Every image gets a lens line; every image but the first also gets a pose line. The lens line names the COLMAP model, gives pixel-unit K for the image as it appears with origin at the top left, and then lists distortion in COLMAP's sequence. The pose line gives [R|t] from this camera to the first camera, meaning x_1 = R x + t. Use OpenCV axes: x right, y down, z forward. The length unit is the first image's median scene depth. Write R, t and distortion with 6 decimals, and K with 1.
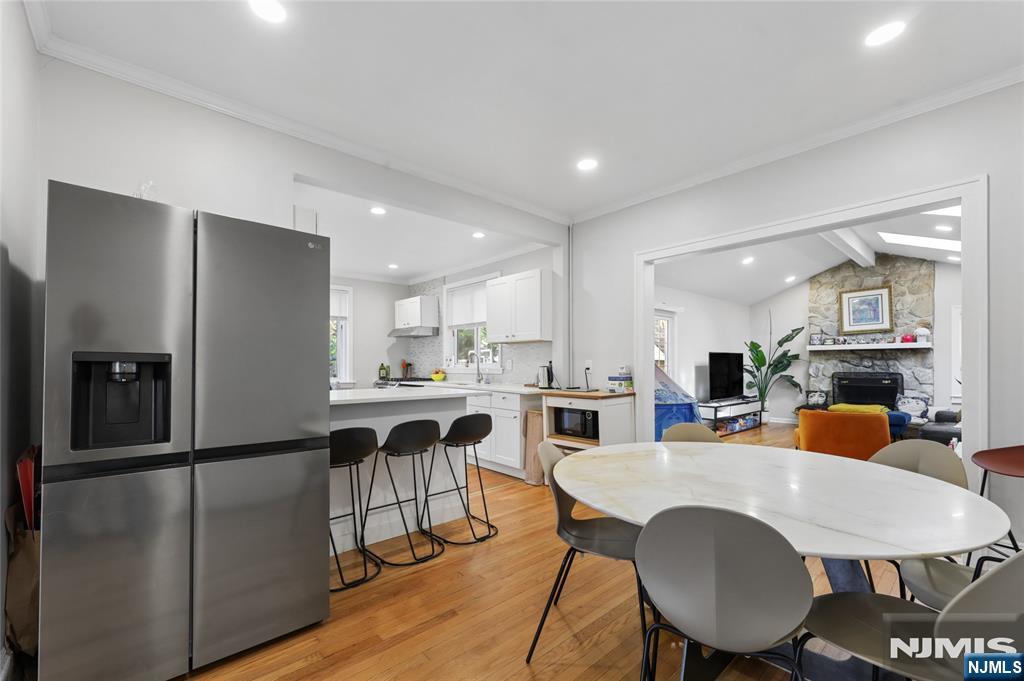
lens RADIAL K [[418.4, 0, 506.5], [0, 418.4, 363.0], [0, 0, 1]] dist [0.004379, -0.000046]
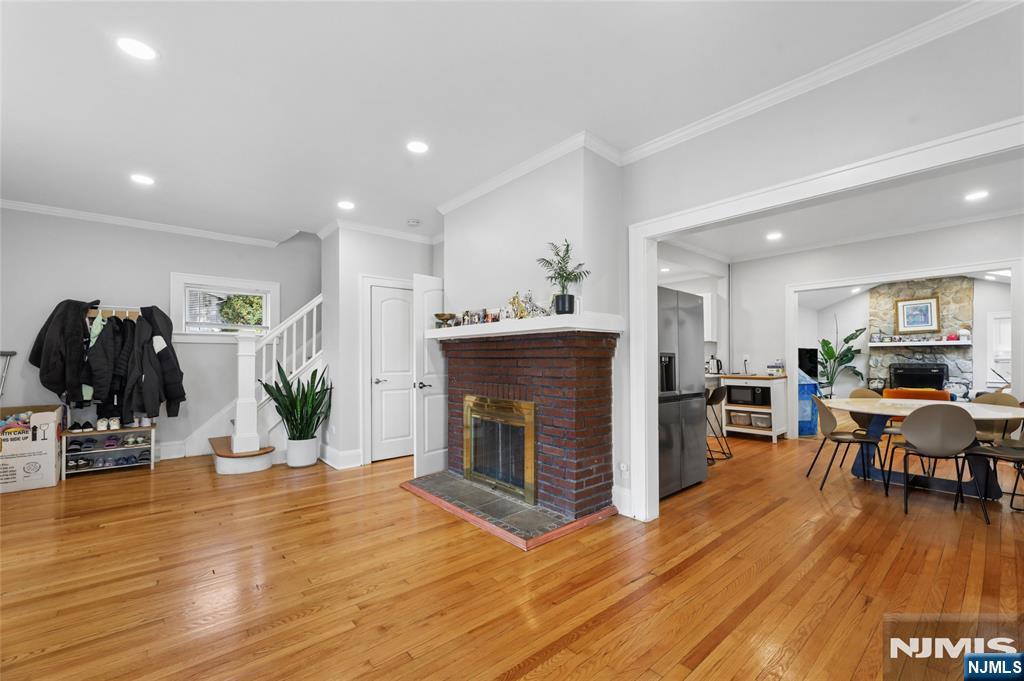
lens RADIAL K [[418.4, 0, 505.4], [0, 418.4, 358.1], [0, 0, 1]] dist [0.004379, -0.000046]
pose [[0.999867, -0.001539, -0.016220, -0.392199], [0.001599, 0.999992, 0.003682, -0.001215], [0.016214, -0.003708, 0.999862, -0.312559]]
